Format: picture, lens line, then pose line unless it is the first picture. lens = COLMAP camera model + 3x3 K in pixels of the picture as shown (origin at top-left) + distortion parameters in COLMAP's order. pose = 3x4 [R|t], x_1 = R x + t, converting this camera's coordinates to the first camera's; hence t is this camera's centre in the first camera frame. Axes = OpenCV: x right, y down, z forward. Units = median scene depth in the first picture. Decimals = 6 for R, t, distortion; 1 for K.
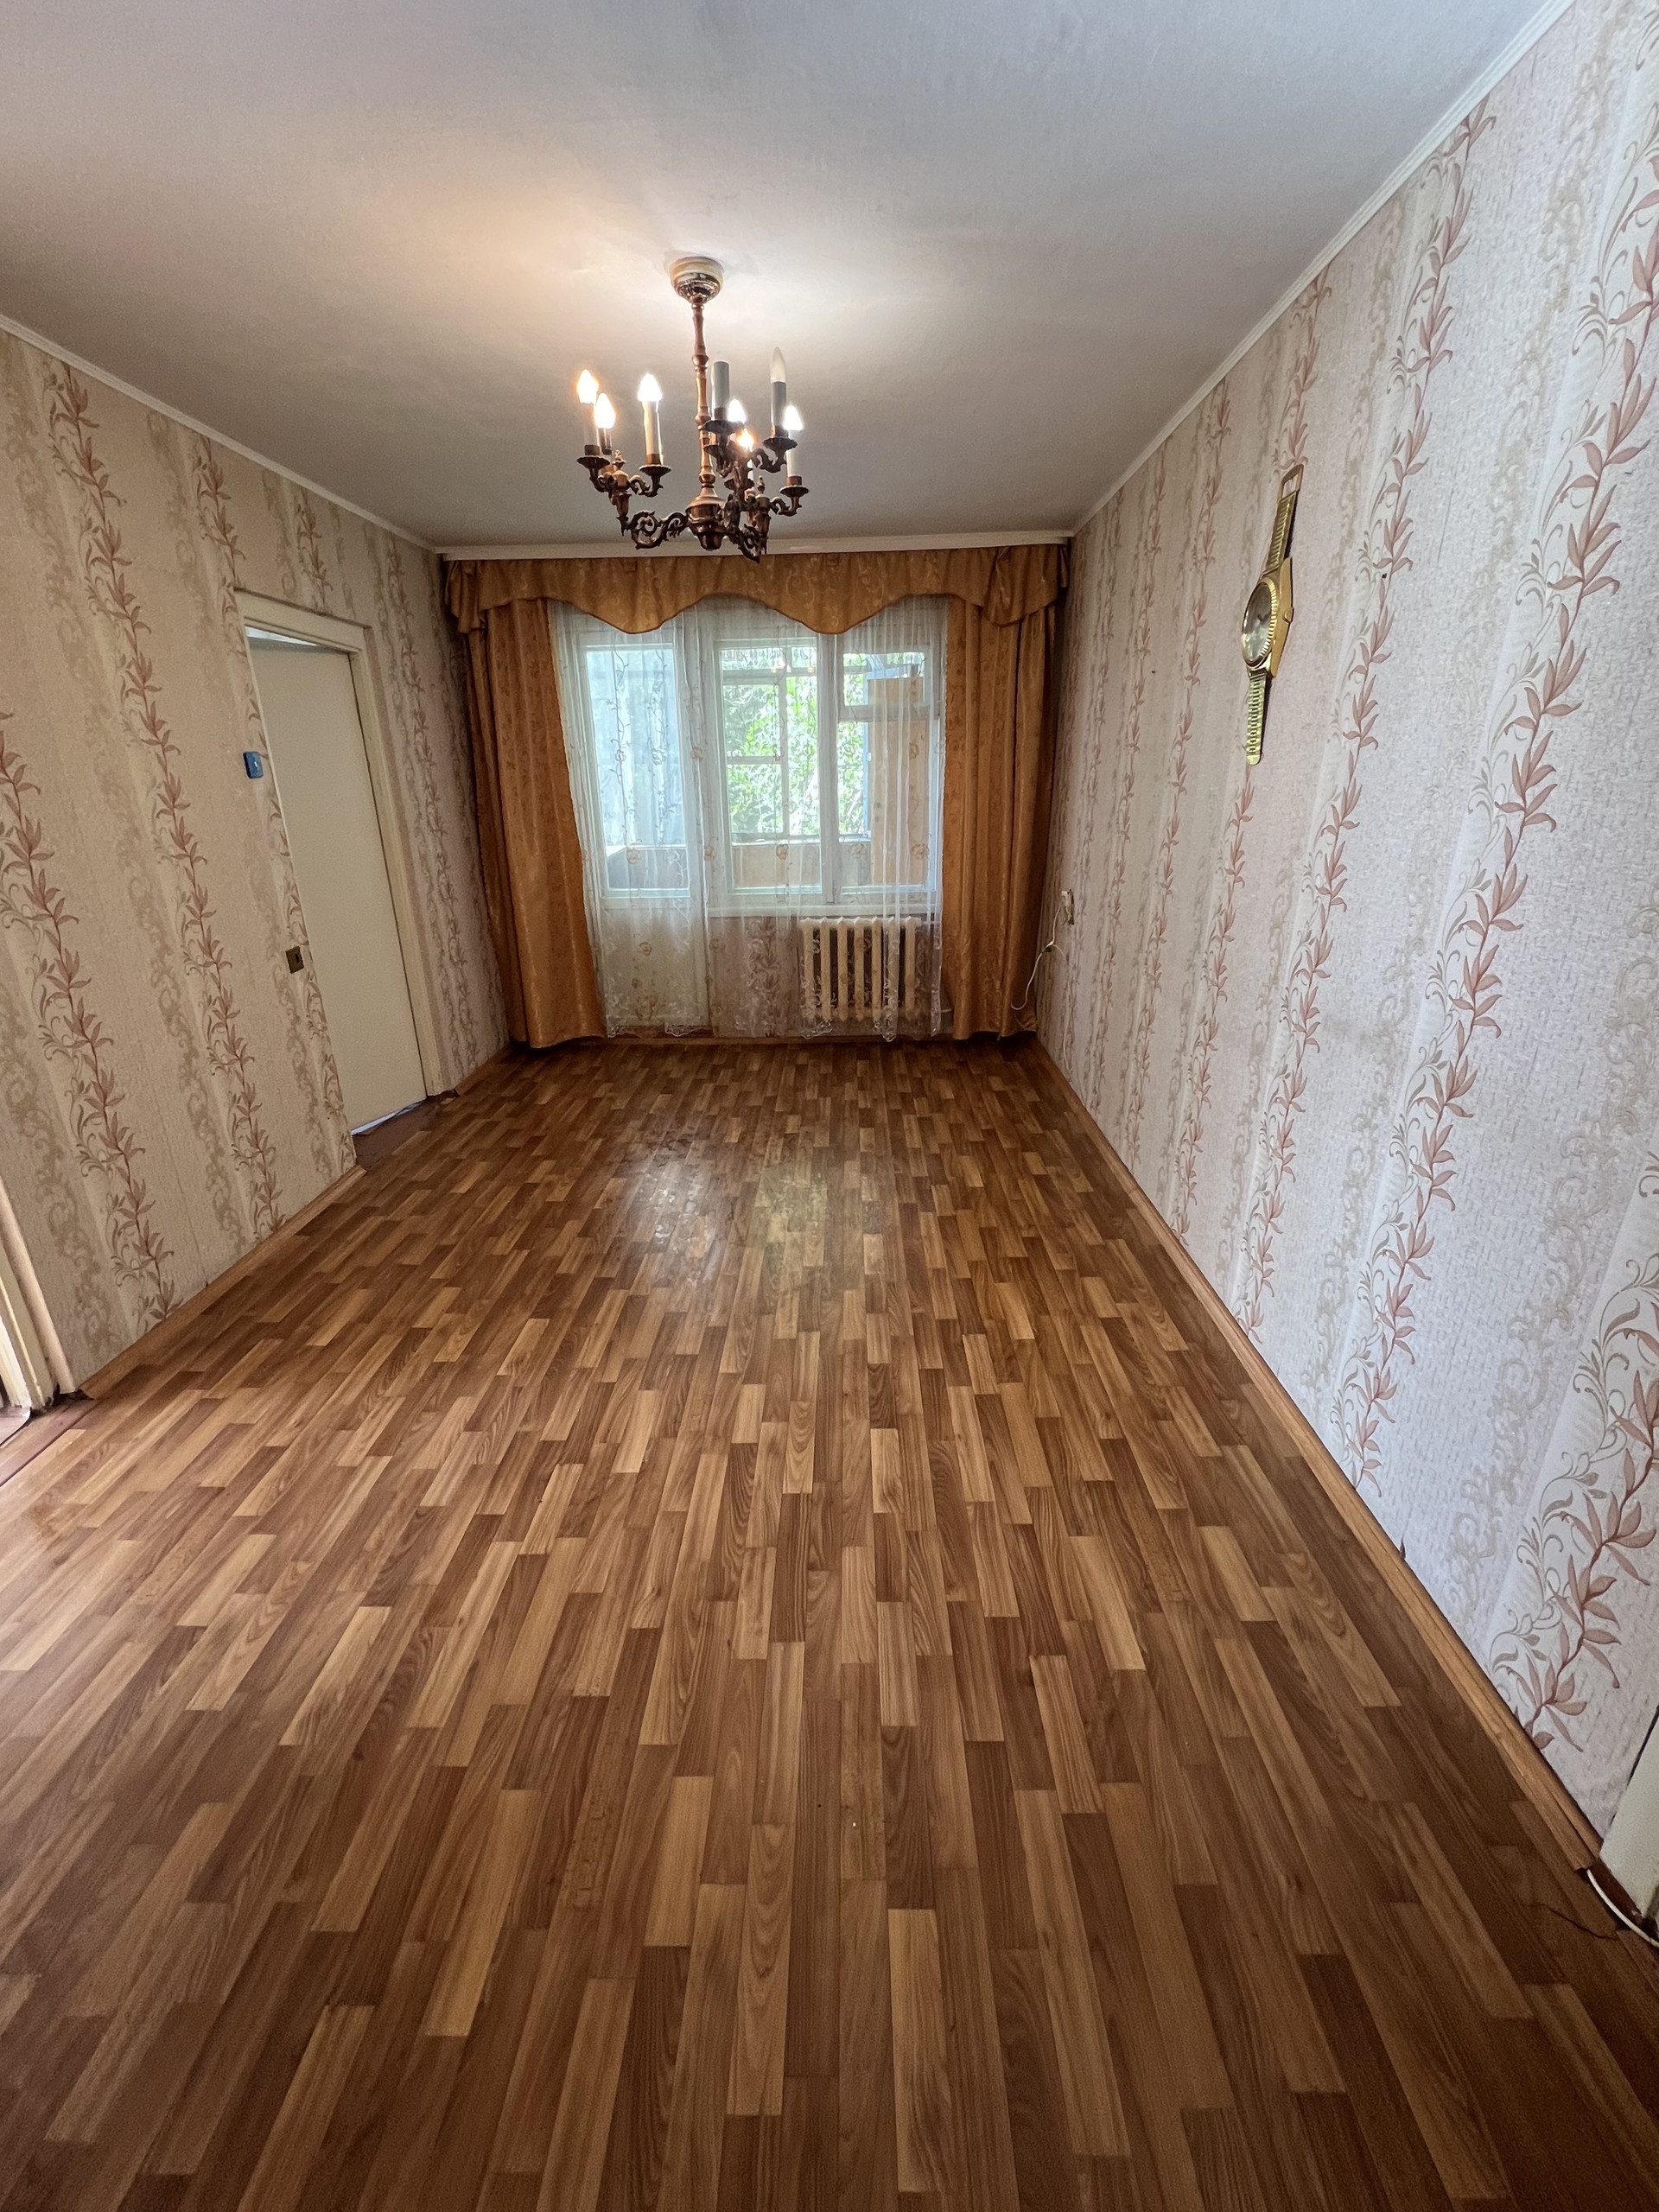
lens RADIAL K [[911.6, 0, 827.6], [0, 911.6, 1106.1], [0, 0, 1]] dist [-0.000925, 0.000507]
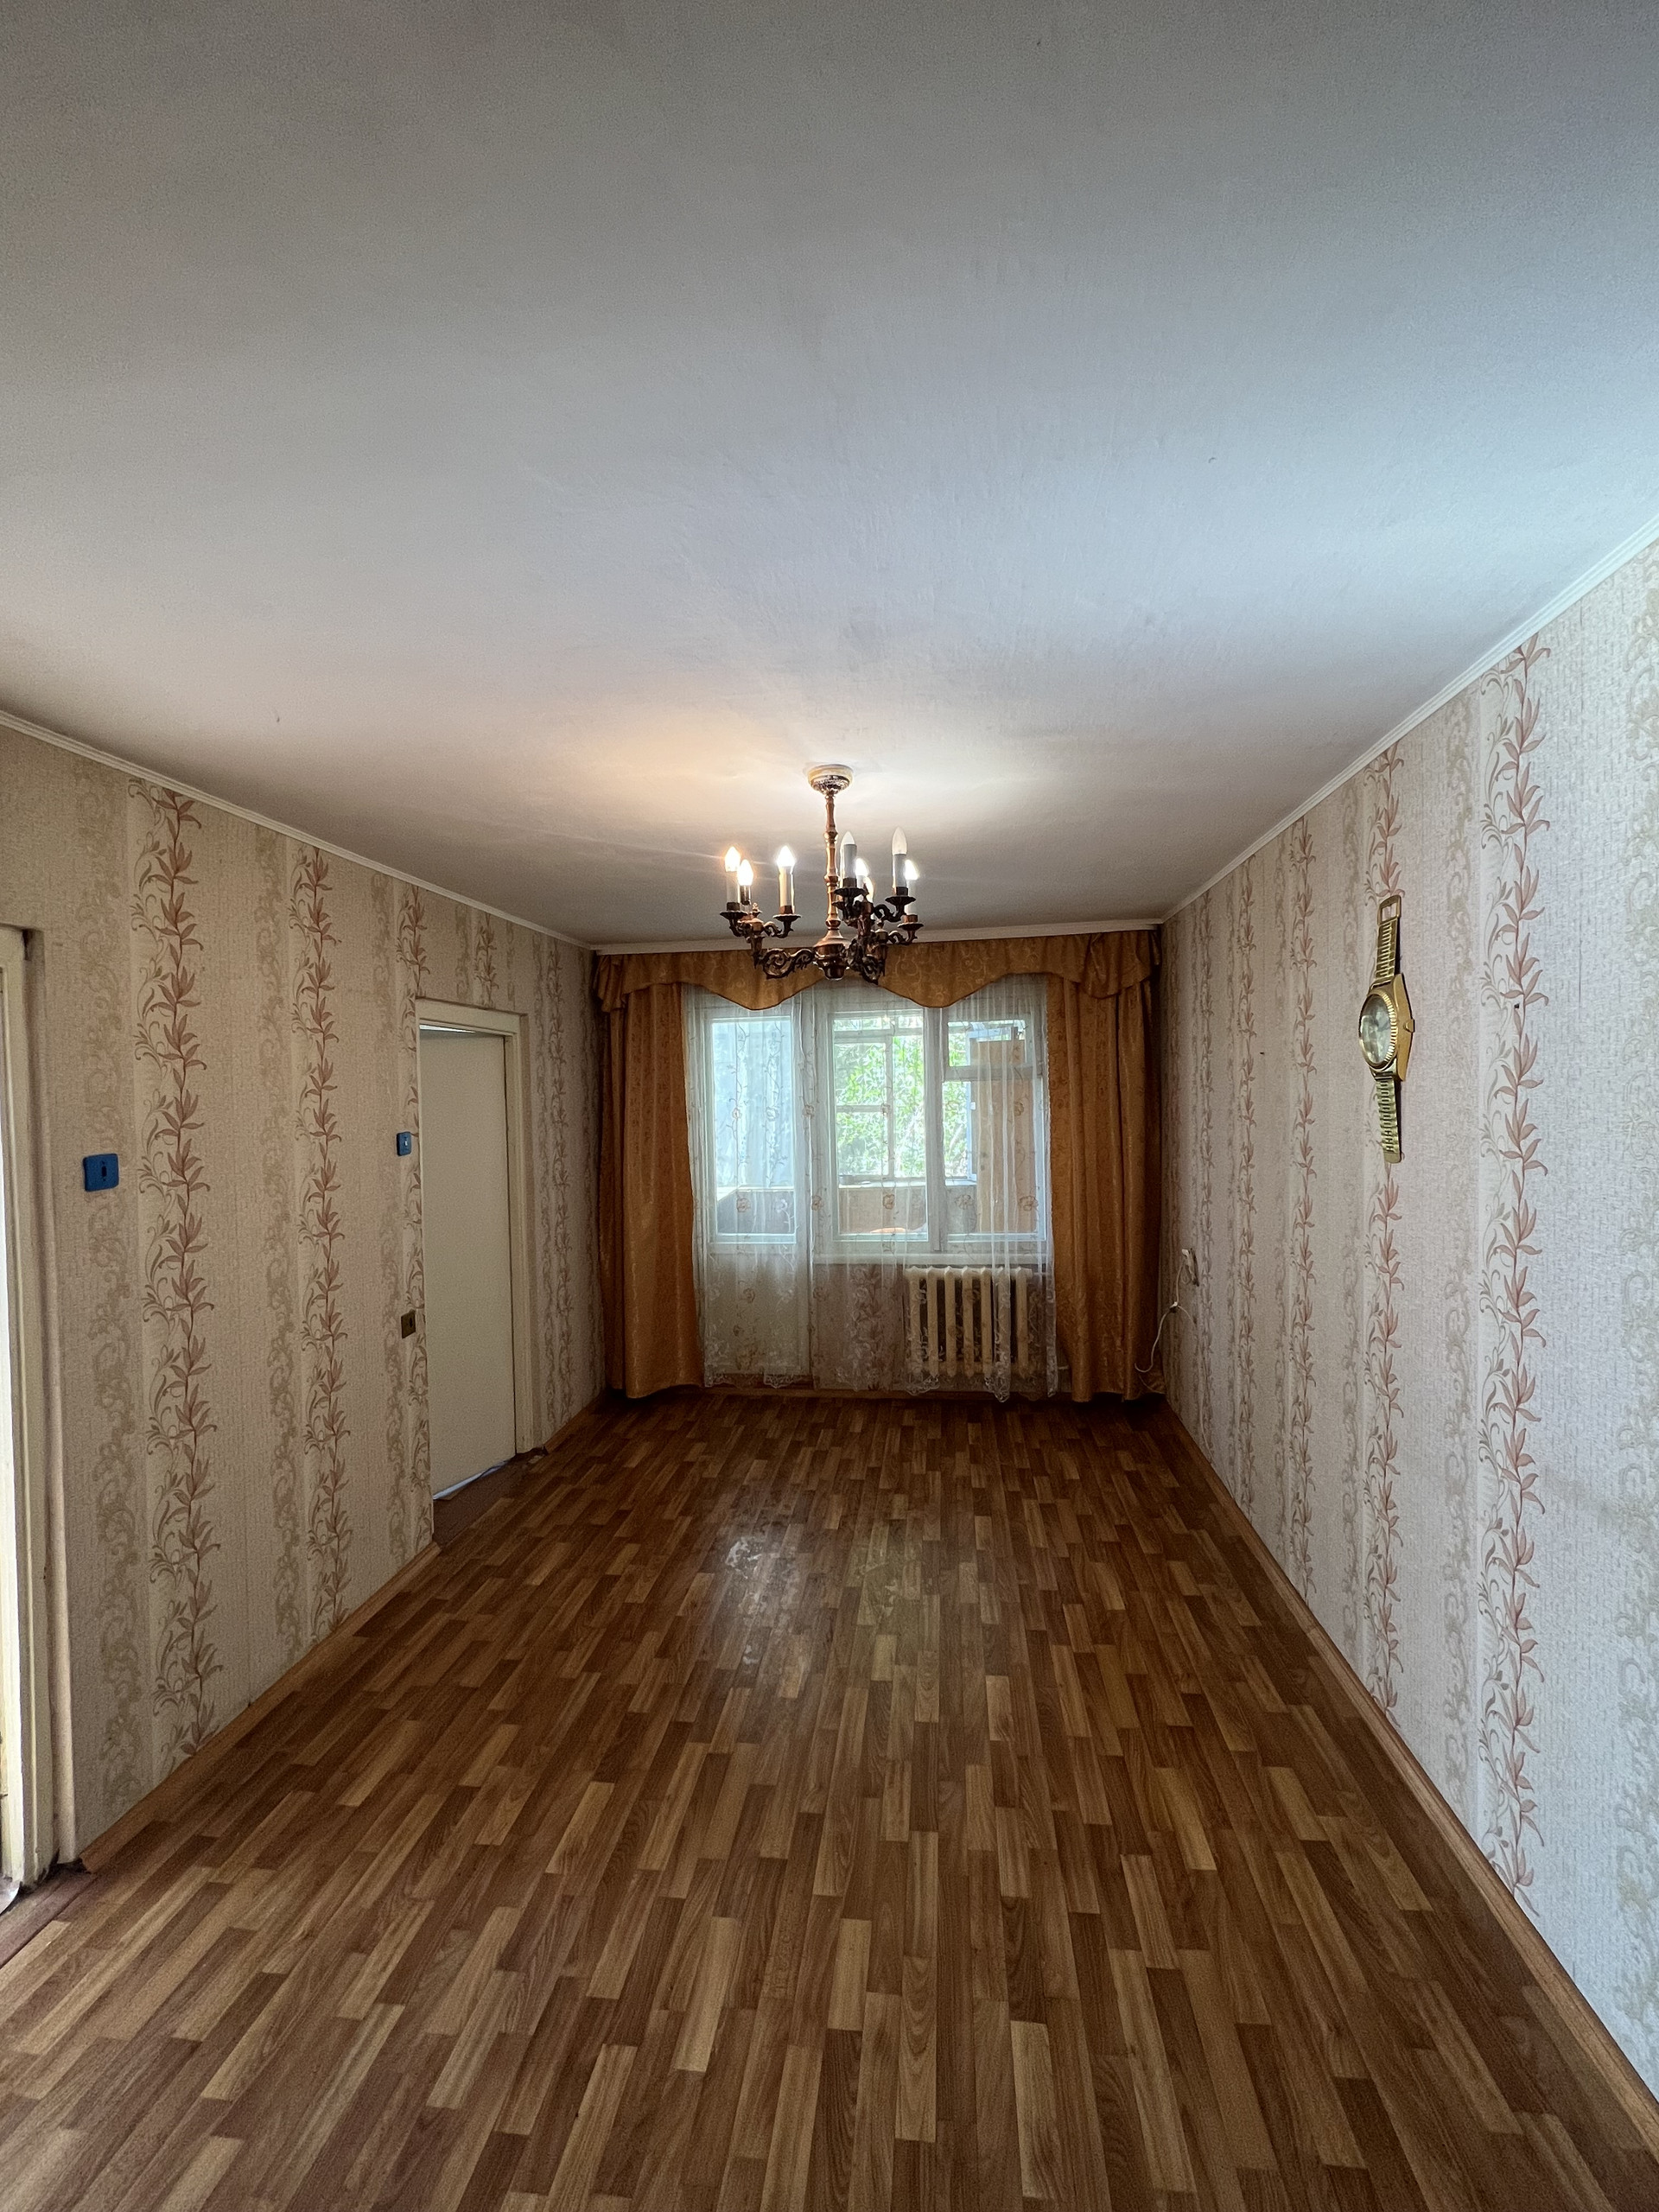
lens RADIAL K [[911.6, 0, 827.6], [0, 911.6, 1106.1], [0, 0, 1]] dist [-0.000925, 0.000507]
pose [[0.994270, -0.003726, -0.106836, -0.013339], [-0.031268, 0.945549, -0.323973, -0.074881], [0.102225, 0.325457, 0.940015, 0.018403]]
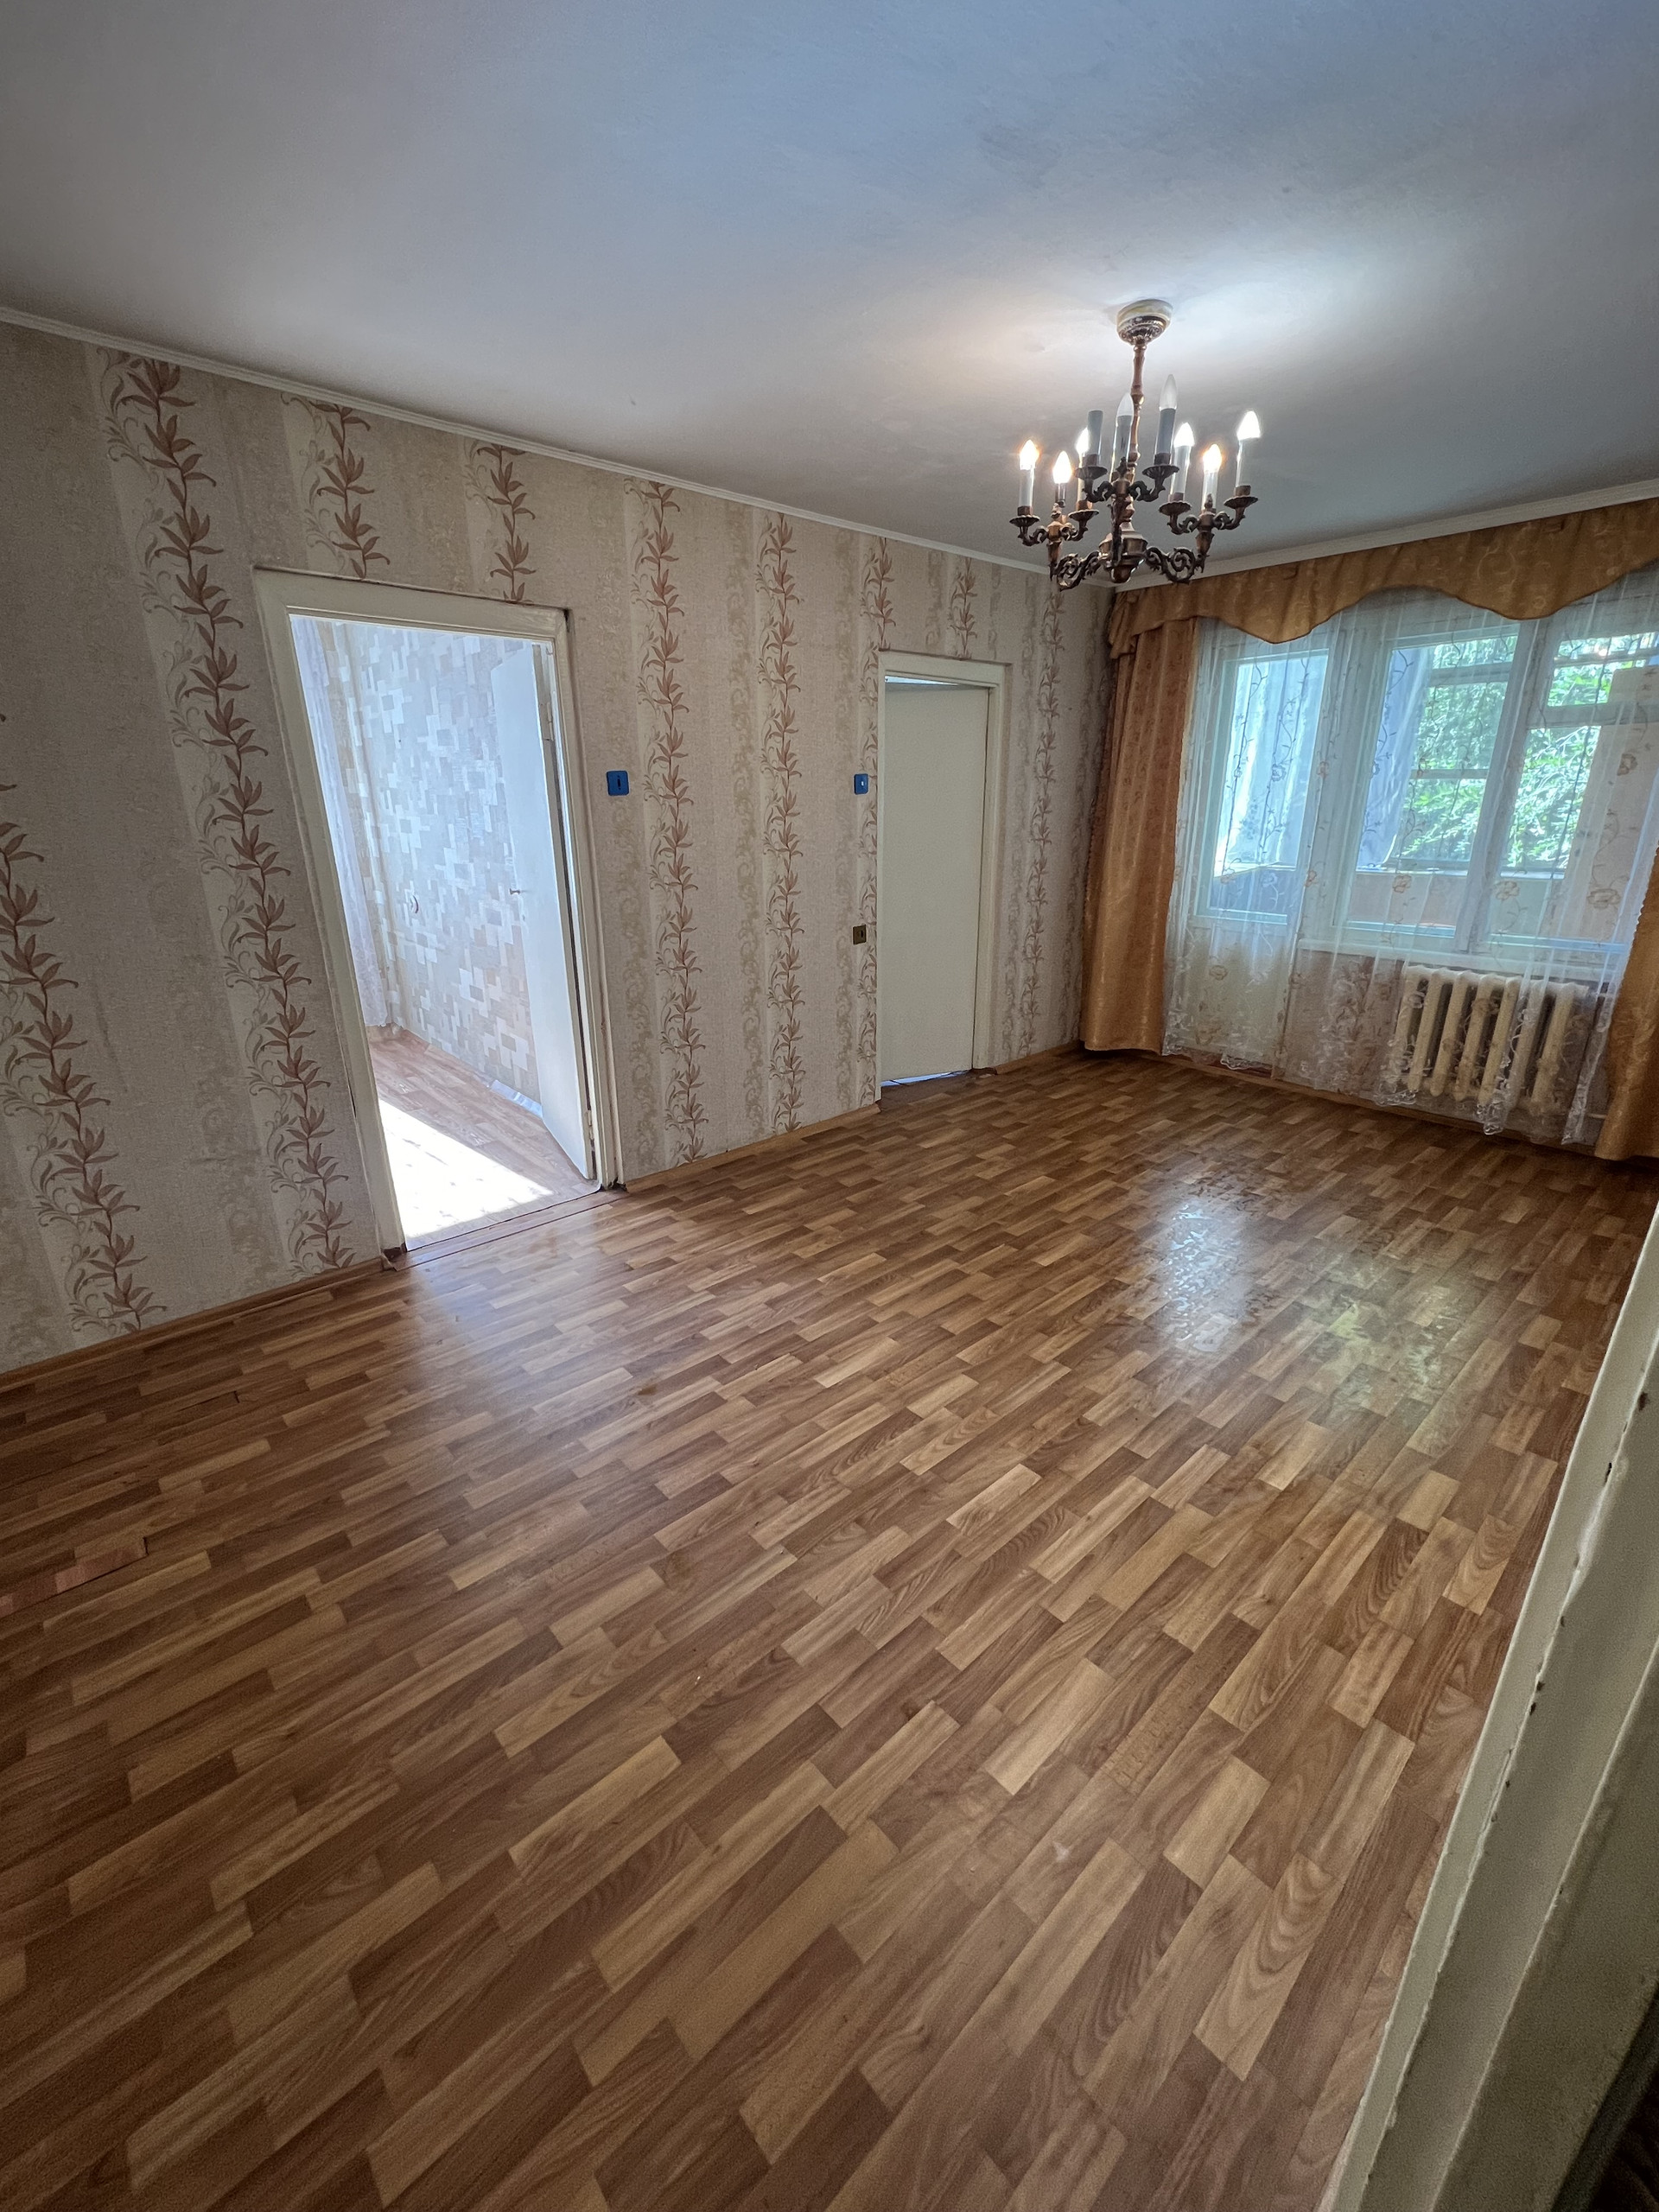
lens RADIAL K [[911.6, 0, 827.6], [0, 911.6, 1106.1], [0, 0, 1]] dist [-0.000925, 0.000507]
pose [[0.682933, 0.249523, -0.686542, 0.321016], [-0.253243, 0.962438, 0.097885, -0.041459], [0.685179, 0.107013, 0.720471, 0.068043]]
